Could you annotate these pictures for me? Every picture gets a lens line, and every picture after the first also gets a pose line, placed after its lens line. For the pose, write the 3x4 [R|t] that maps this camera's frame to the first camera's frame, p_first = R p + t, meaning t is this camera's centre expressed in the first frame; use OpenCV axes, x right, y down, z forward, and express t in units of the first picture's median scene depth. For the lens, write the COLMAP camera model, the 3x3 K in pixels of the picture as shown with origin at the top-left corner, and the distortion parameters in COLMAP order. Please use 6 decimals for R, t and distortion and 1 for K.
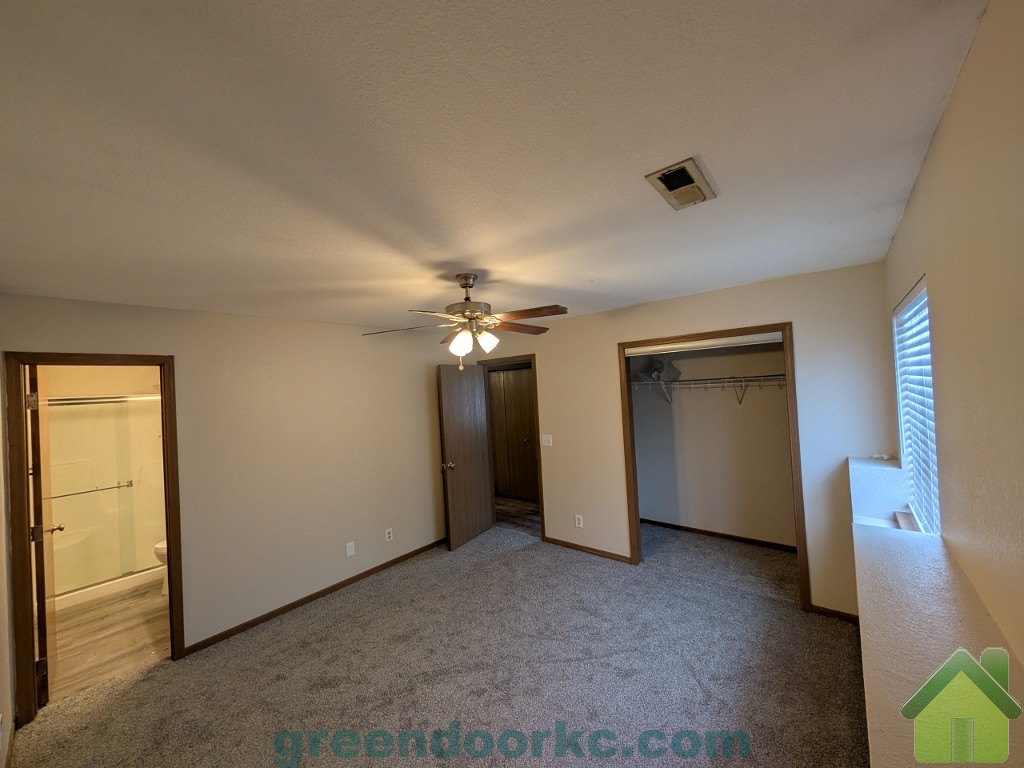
lens RADIAL K [[386.5, 0, 504.1], [0, 386.5, 382.0], [0, 0, 1]] dist [-0.000307, 0.000077]
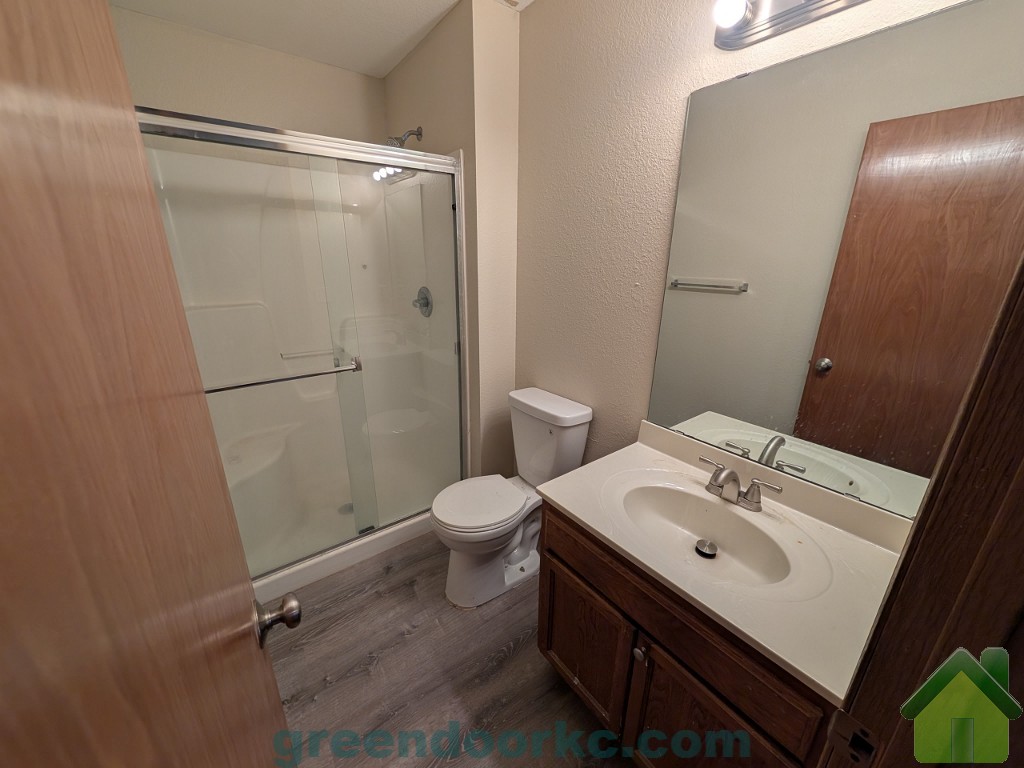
lens RADIAL K [[386.5, 0, 504.1], [0, 386.5, 382.0], [0, 0, 1]] dist [-0.000307, 0.000077]
pose [[0.975902, 0.120677, -0.181802, -0.763243], [-0.054476, 0.941515, 0.332538, 0.132720], [0.211299, -0.314620, 0.925401, 0.656400]]
